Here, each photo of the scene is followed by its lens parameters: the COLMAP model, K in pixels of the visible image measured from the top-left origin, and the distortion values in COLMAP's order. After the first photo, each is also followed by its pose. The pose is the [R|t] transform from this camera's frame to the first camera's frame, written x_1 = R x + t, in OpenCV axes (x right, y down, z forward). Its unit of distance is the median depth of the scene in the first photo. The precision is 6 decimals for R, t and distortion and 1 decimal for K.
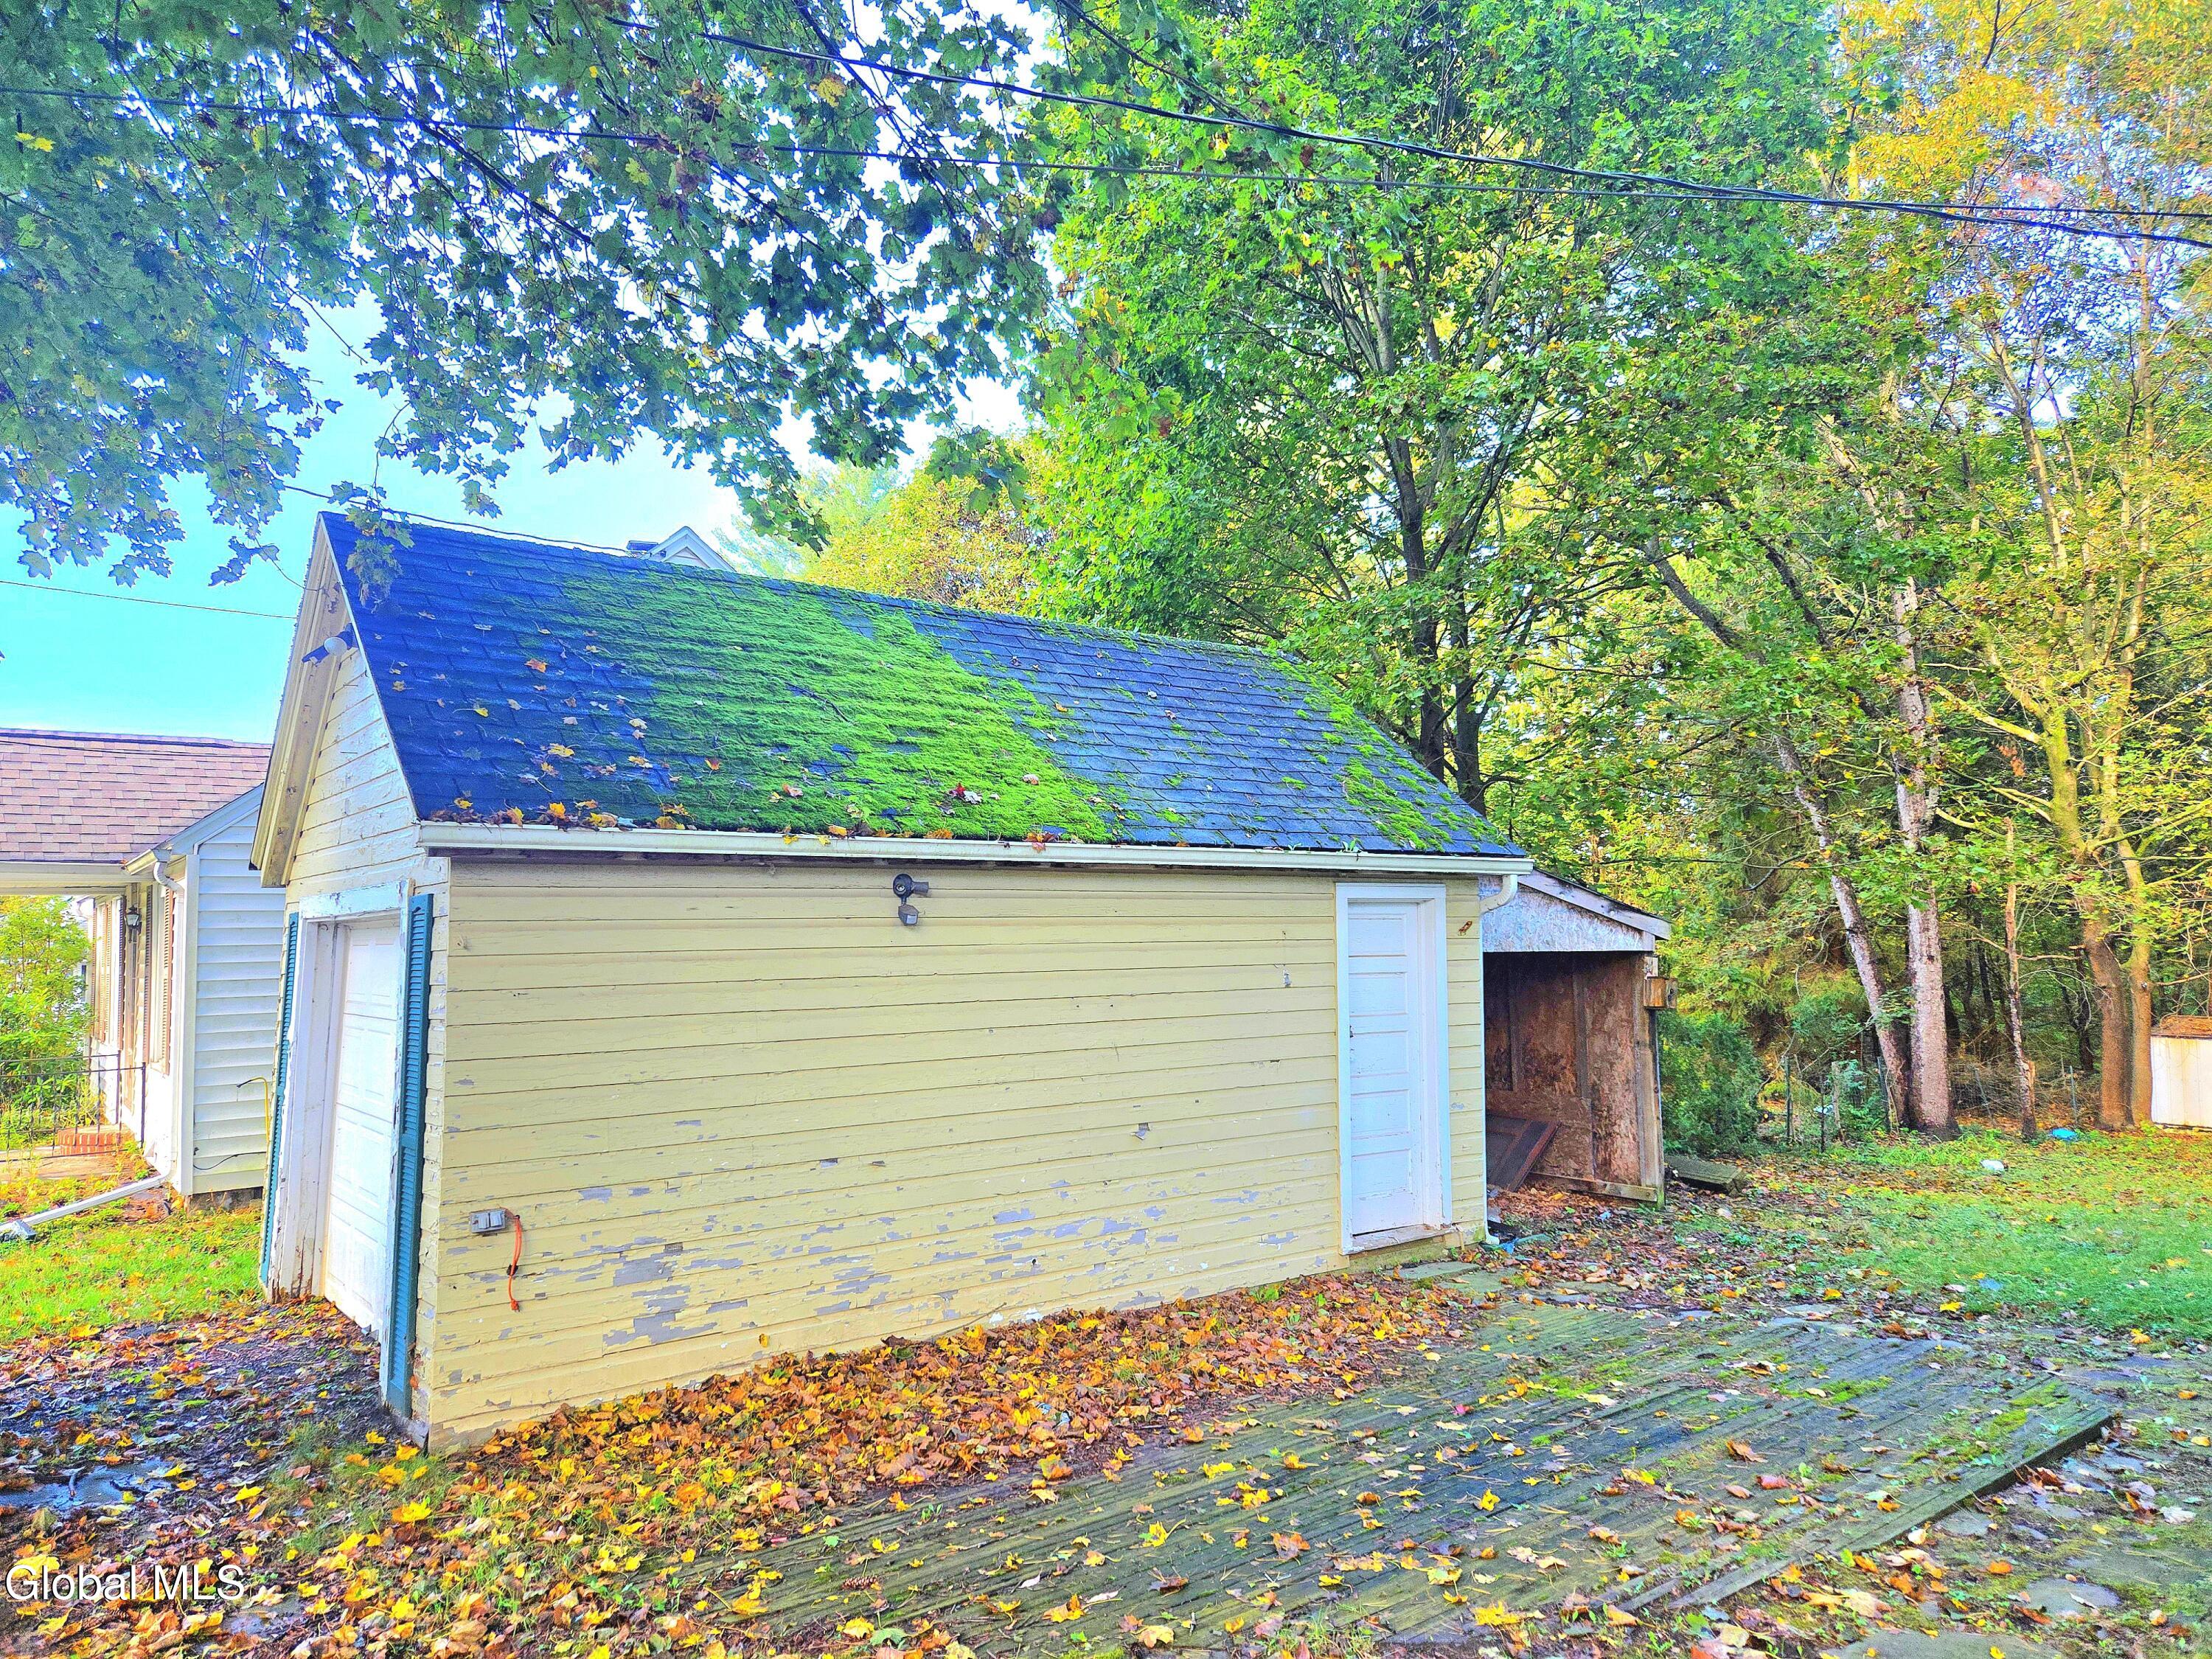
lens RADIAL K [[1476.6, 0, 1108.7], [0, 1476.6, 818.6], [0, 0, 1]] dist [0.060878, -0.038850]
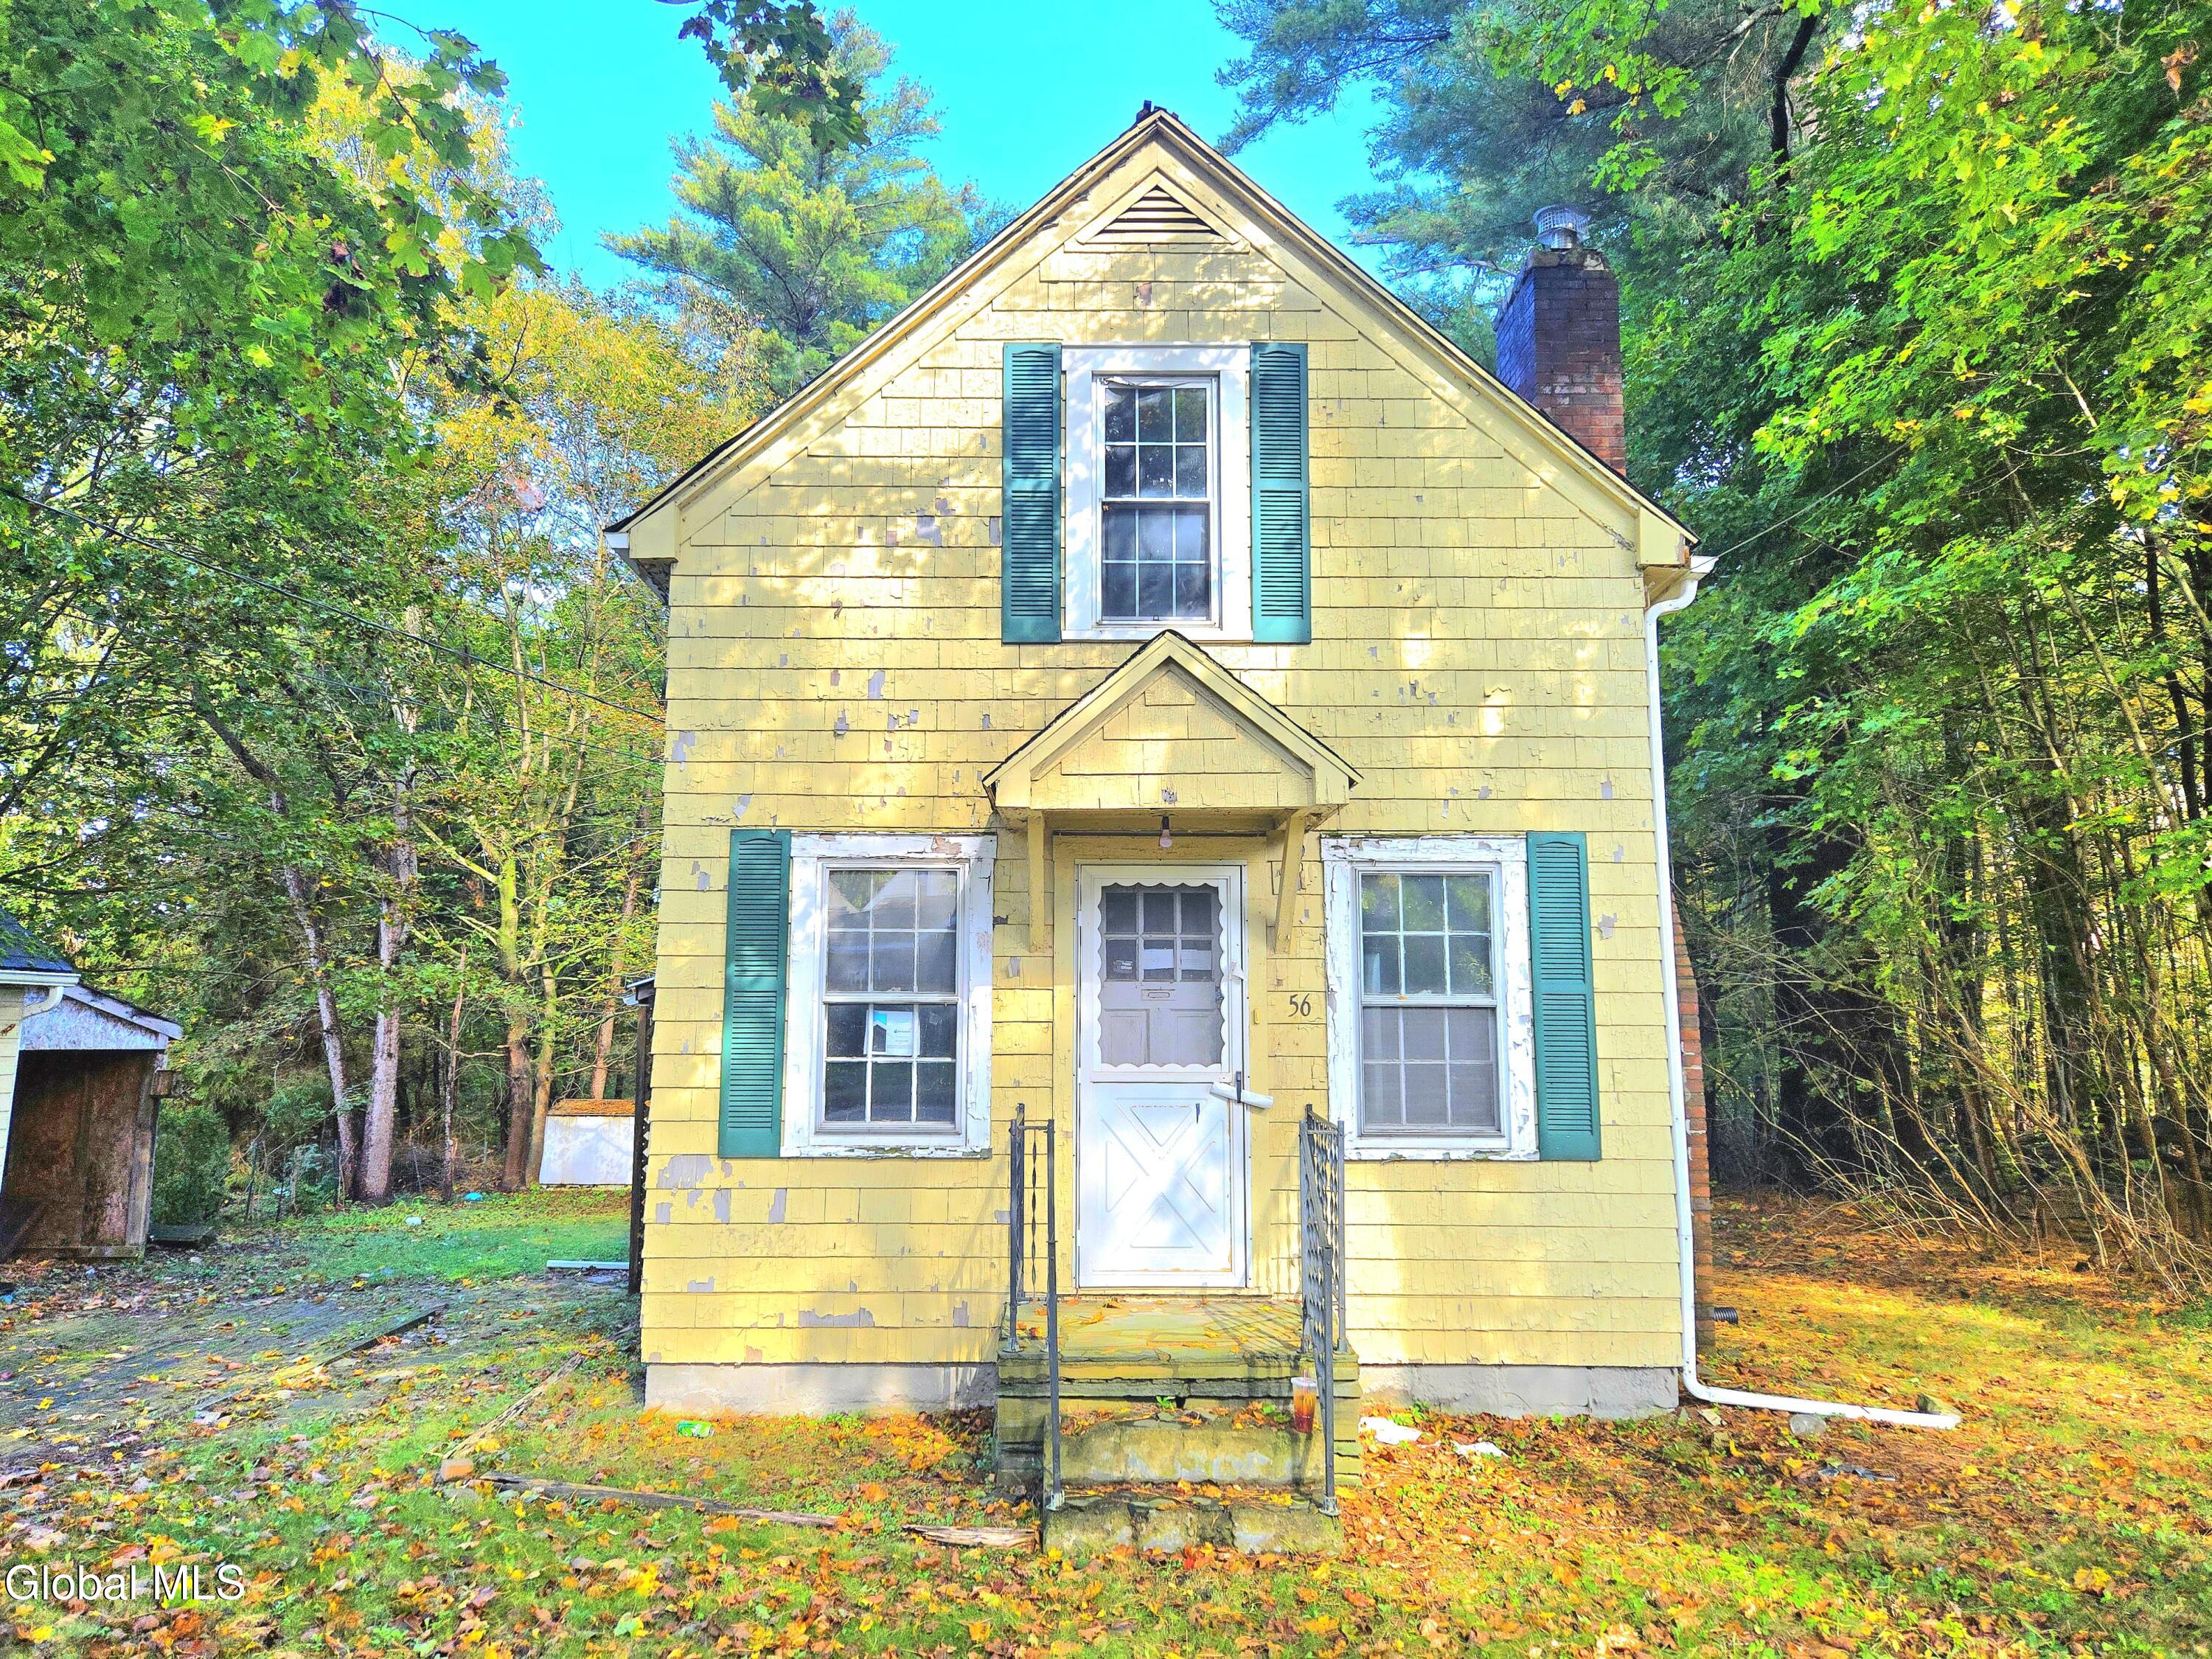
lens RADIAL K [[1506.8, 0, 1076.8], [0, 1506.8, 825.1], [0, 0, 1]] dist [0.060716, -0.039493]
pose [[0.611491, 0.123129, 0.781612, -0.267967], [-0.077951, 0.992387, -0.095348, -0.047493], [-0.787402, -0.002623, 0.616434, -0.536178]]
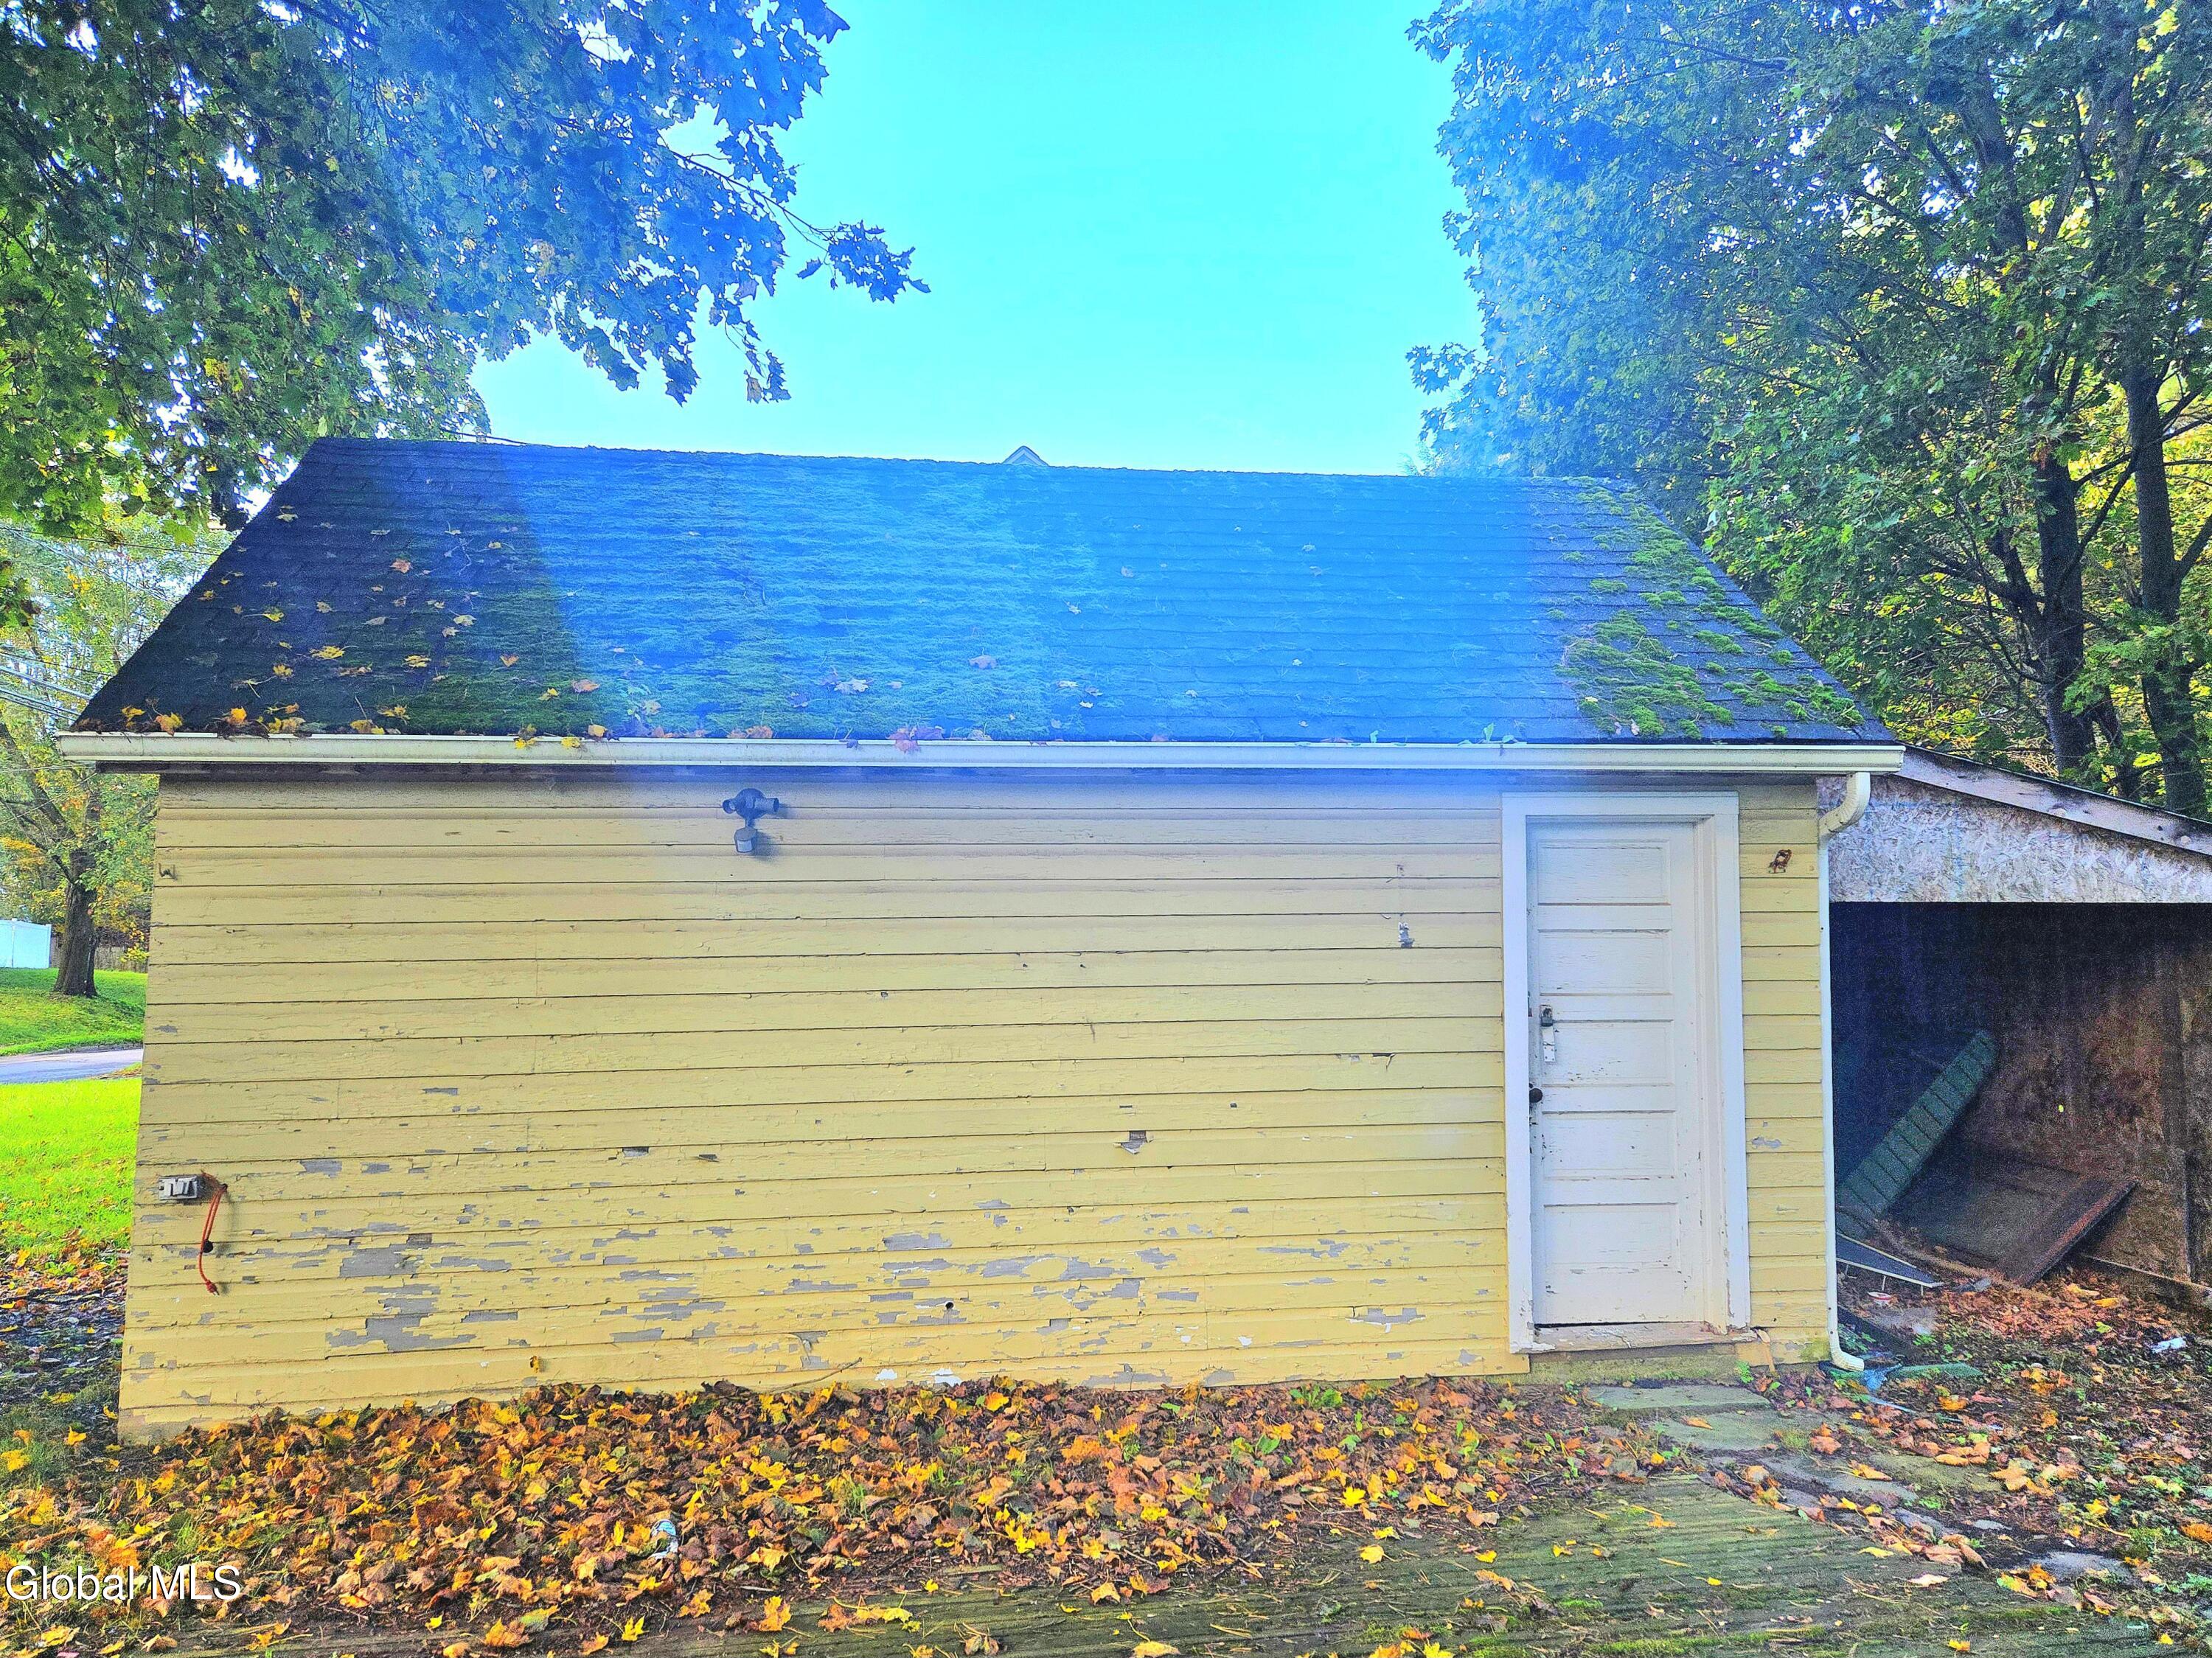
lens RADIAL K [[1506.7, 0, 1076.8], [0, 1506.7, 824.6], [0, 0, 1]] dist [0.060716, -0.039493]
pose [[0.871905, -0.025618, -0.489004, 0.357693], [0.036530, 0.999251, 0.012784, 0.047273], [0.488310, -0.029010, 0.872188, 0.352542]]
